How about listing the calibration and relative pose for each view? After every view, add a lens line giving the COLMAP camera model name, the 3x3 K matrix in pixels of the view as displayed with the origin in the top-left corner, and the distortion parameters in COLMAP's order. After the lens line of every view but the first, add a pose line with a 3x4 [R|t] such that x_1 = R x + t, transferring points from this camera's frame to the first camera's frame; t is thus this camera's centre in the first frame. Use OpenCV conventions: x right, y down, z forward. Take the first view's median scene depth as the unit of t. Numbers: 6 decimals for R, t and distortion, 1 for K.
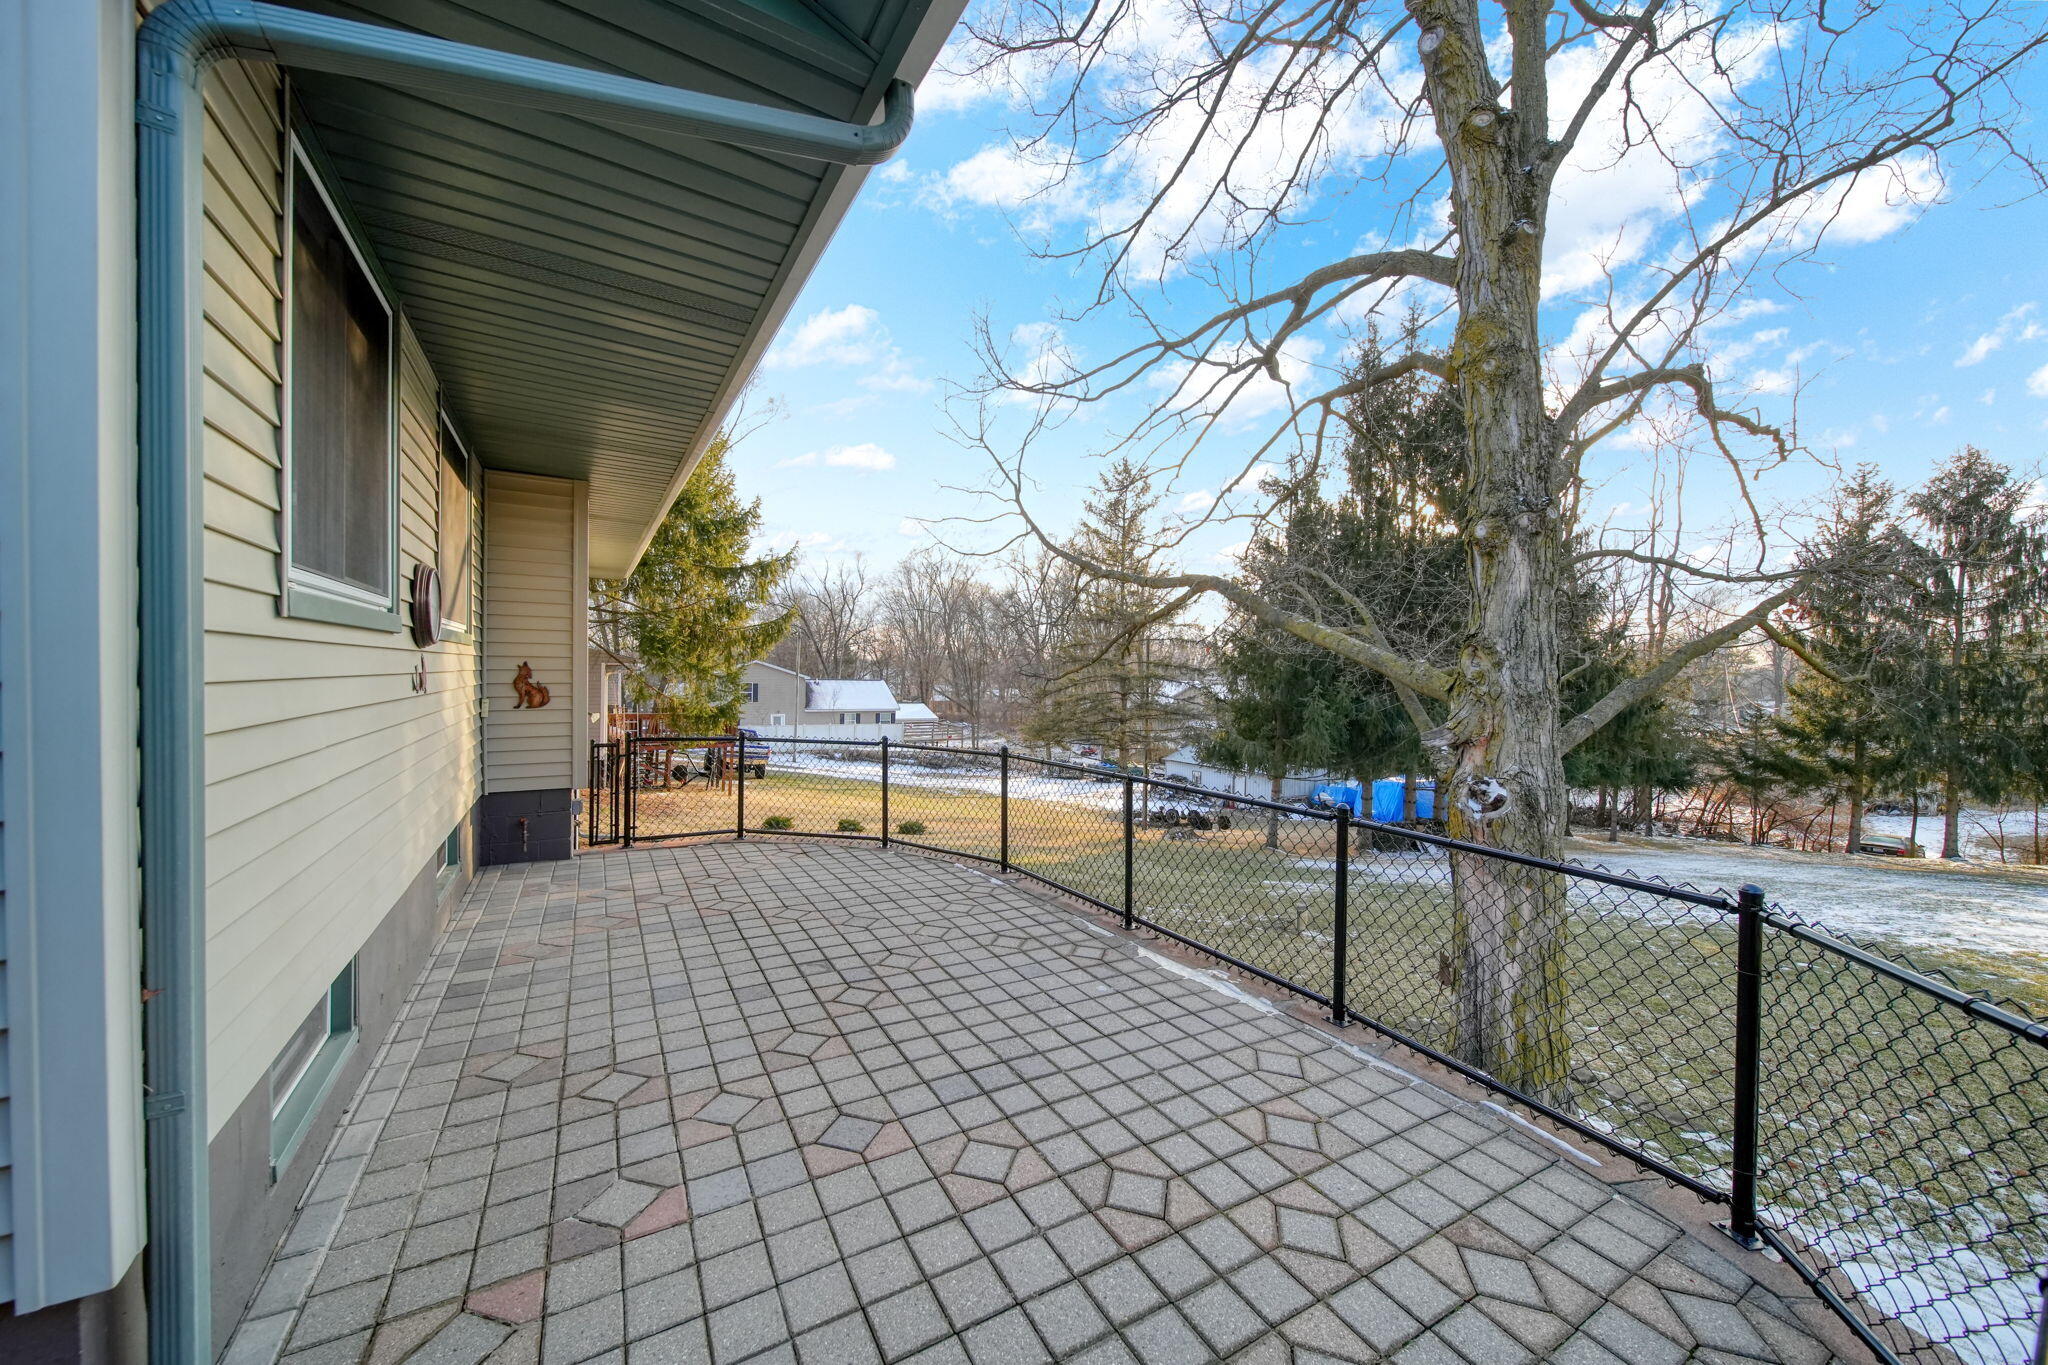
lens RADIAL K [[718.1, 0, 1020.5], [0, 718.1, 682.1], [0, 0, 1]] dist [0.000338, -0.001583]
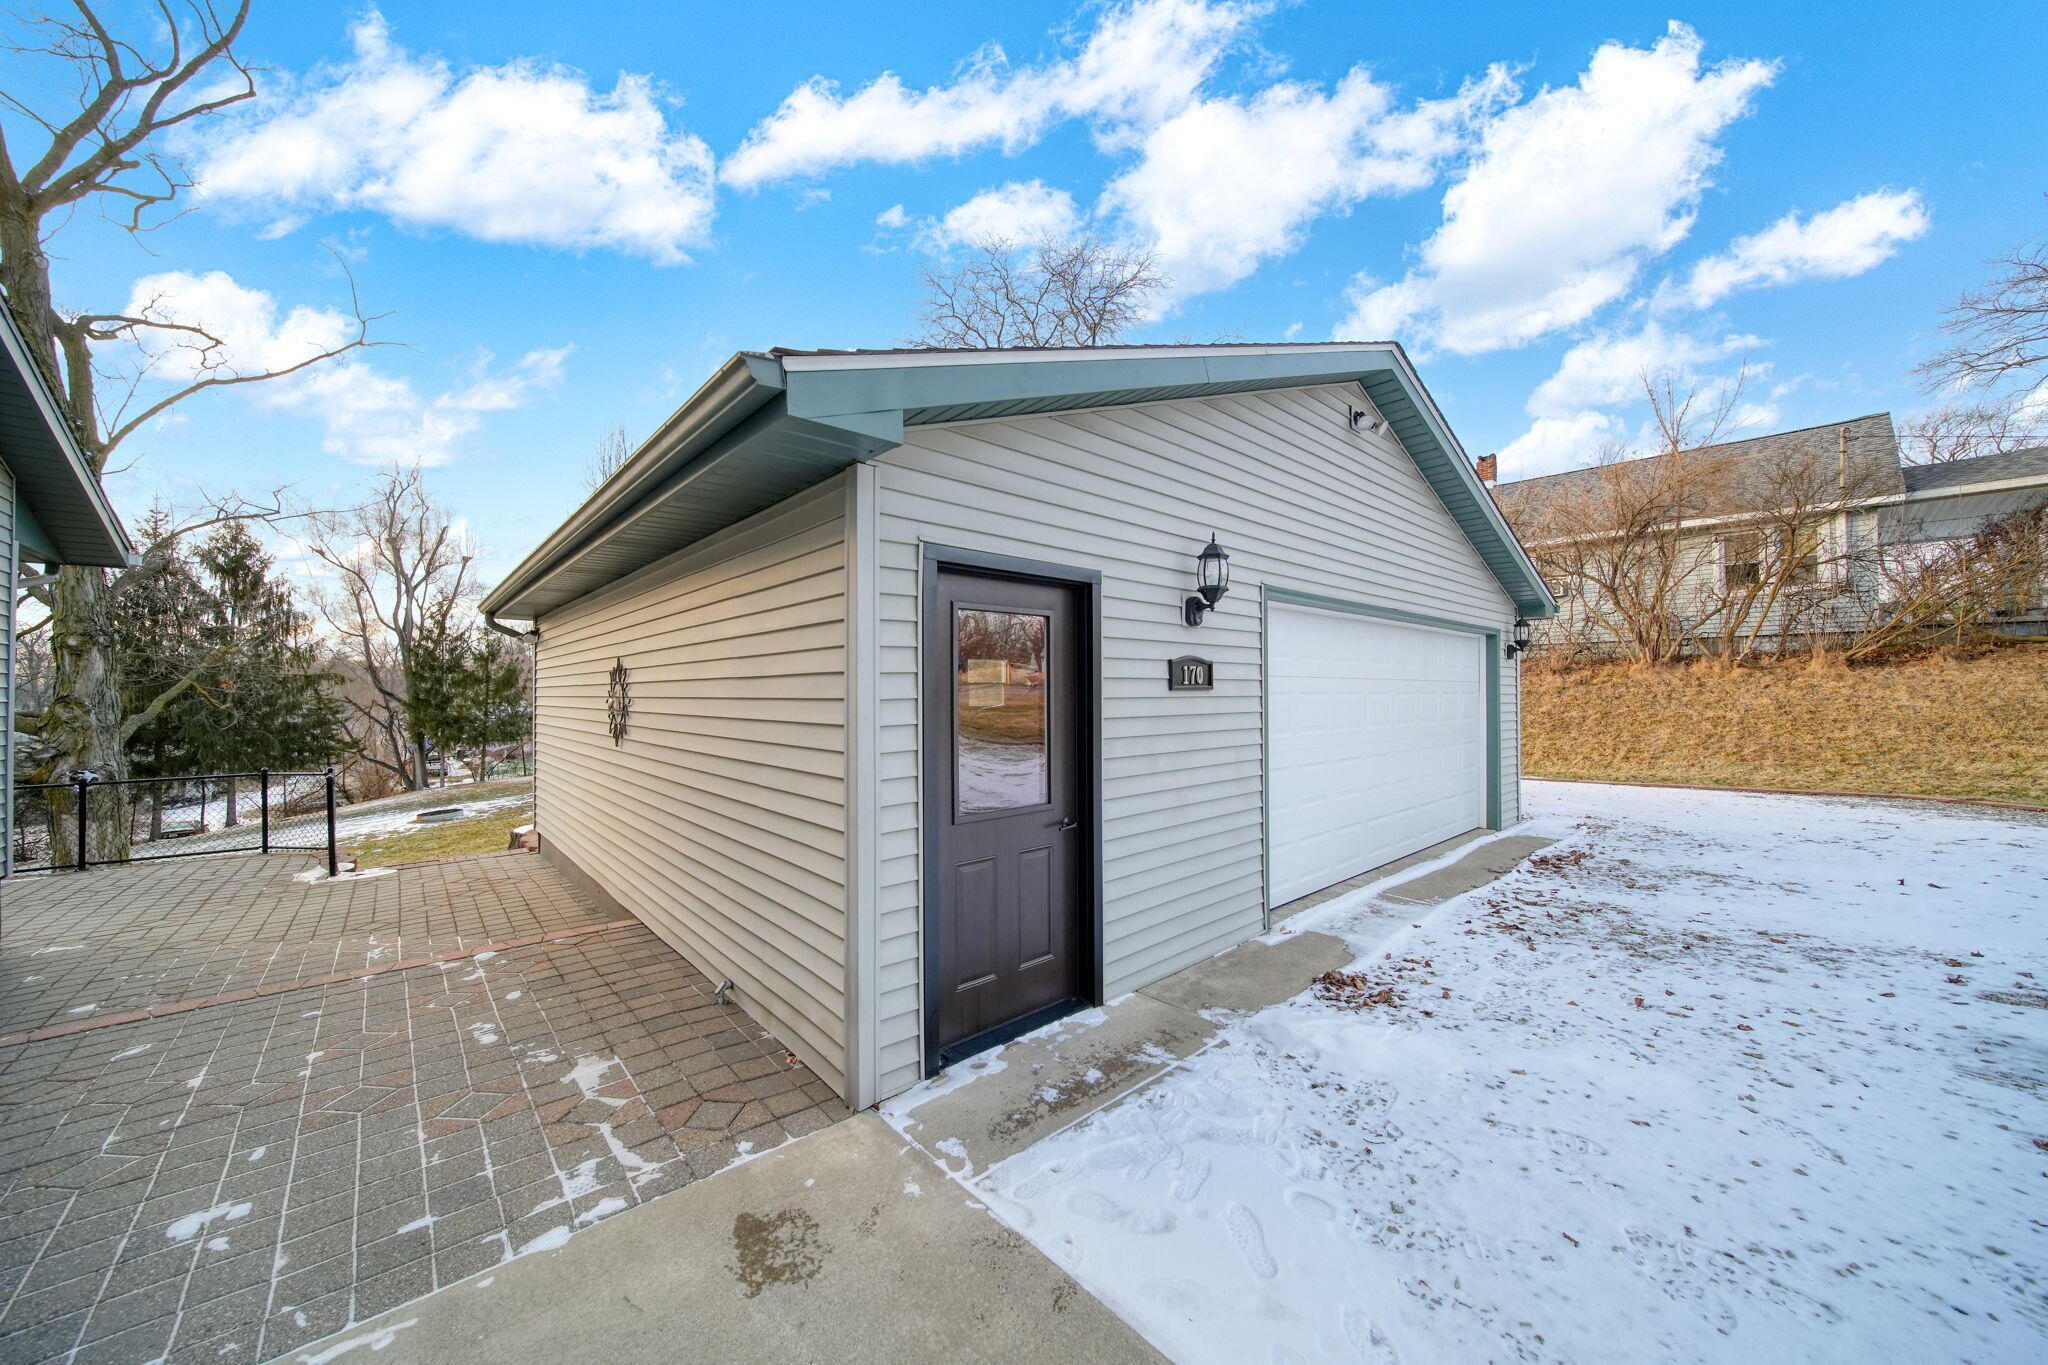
lens RADIAL K [[718.1, 0, 1020.5], [0, 718.1, 682.1], [0, 0, 1]] dist [0.000338, -0.001583]
pose [[-0.194076, -0.009399, 0.980941, -0.283526], [0.016576, 0.999780, 0.012859, -0.014464], [-0.980846, 0.018756, -0.193878, -0.181864]]
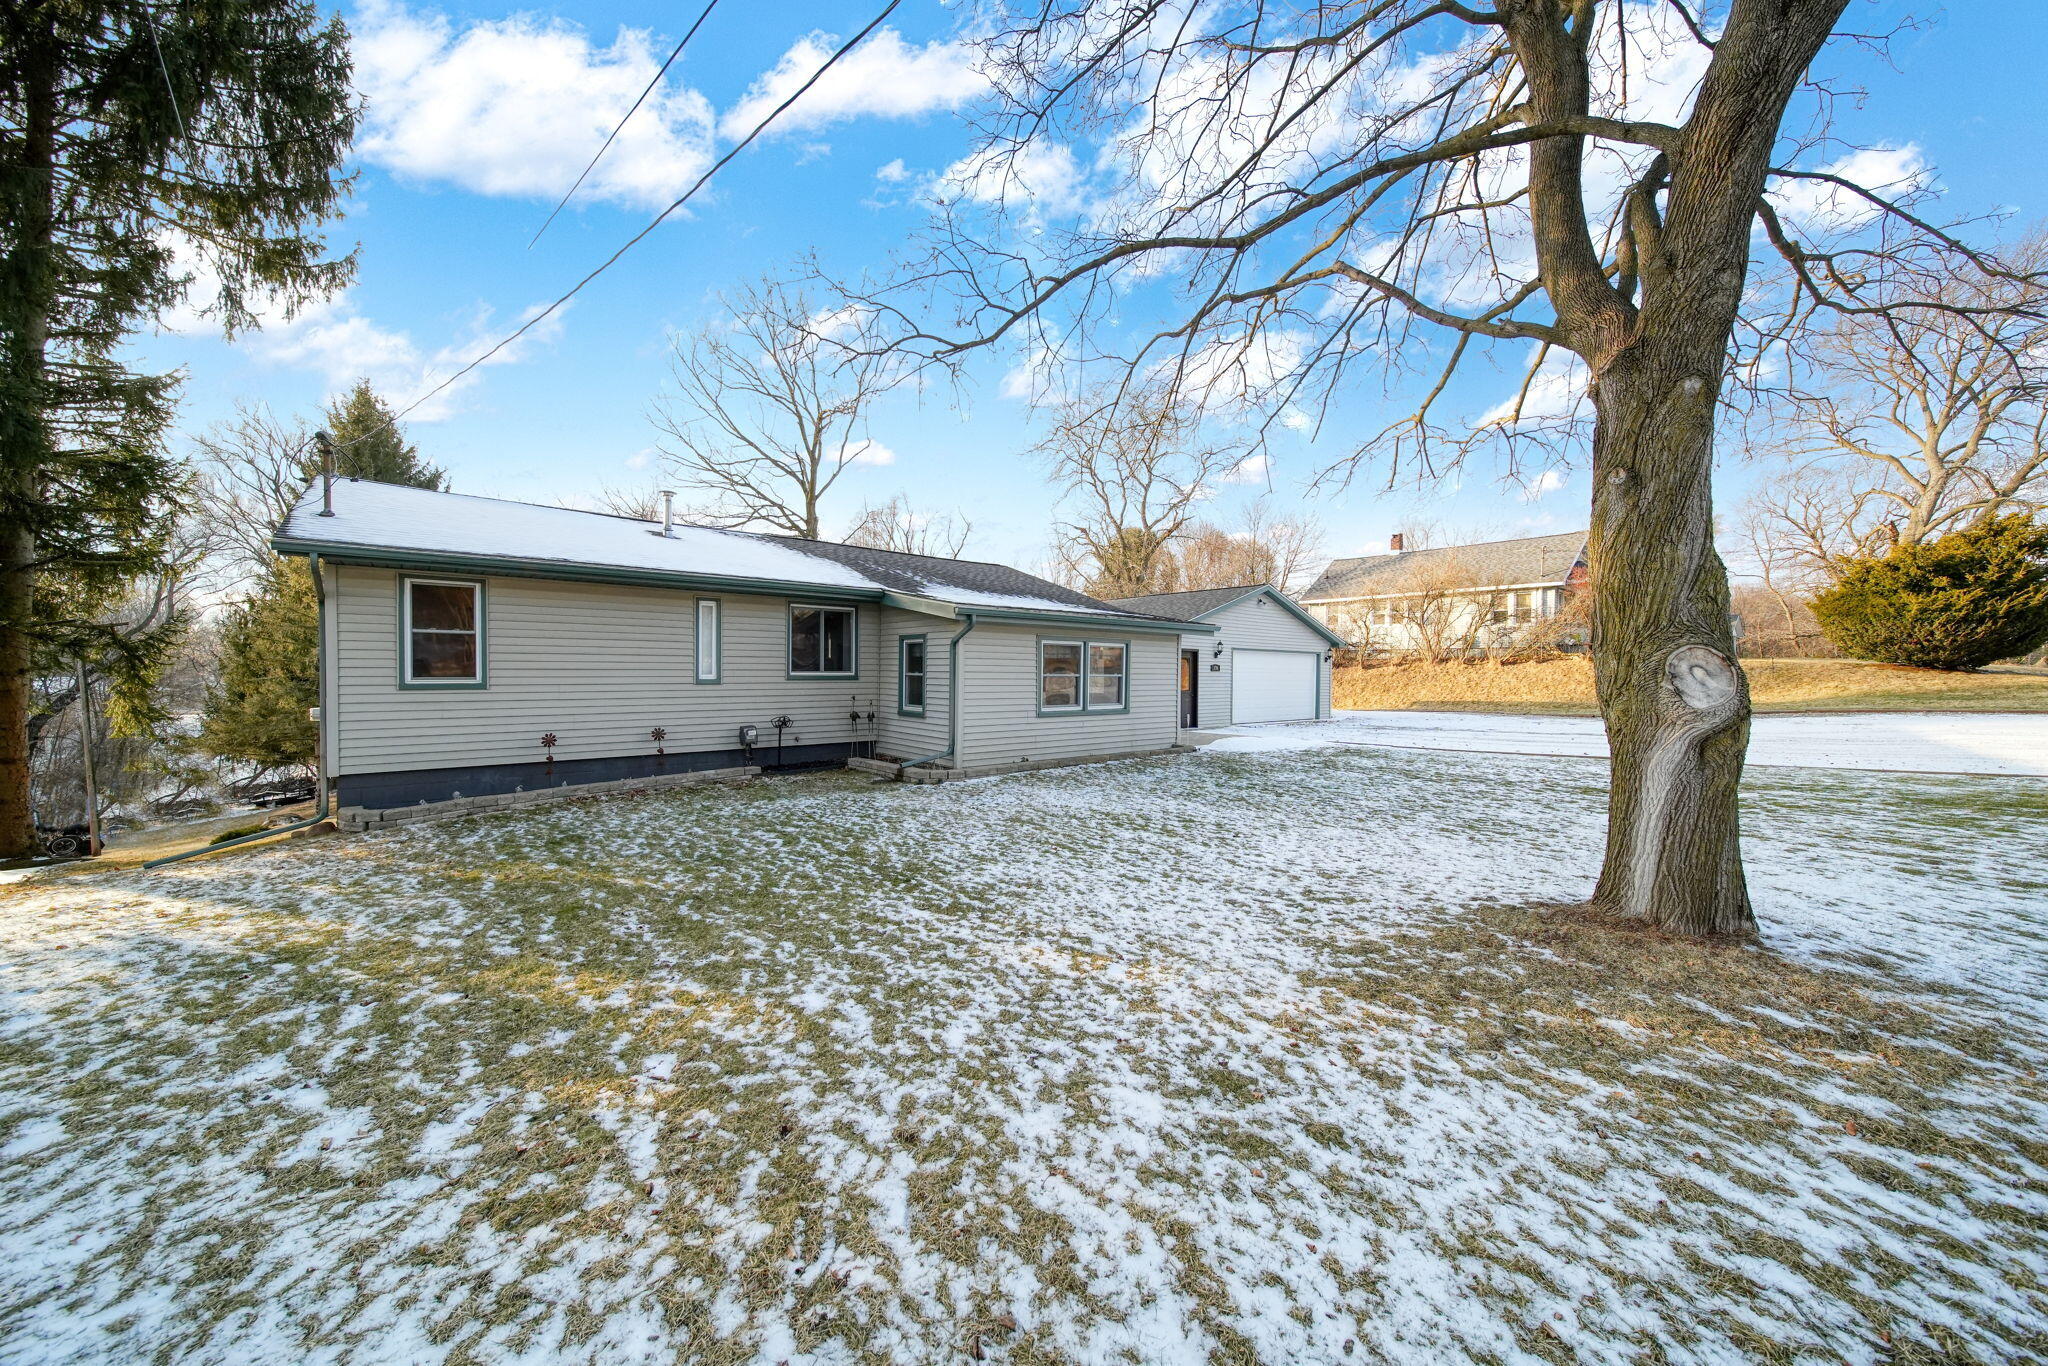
lens RADIAL K [[718.1, 0, 1020.5], [0, 718.1, 682.6], [0, 0, 1]] dist [0.000338, -0.001583]
pose [[-0.150689, -0.037124, 0.987884, -0.816019], [0.006958, 0.999230, 0.038612, -0.027730], [-0.988557, 0.012692, -0.150315, 0.051285]]
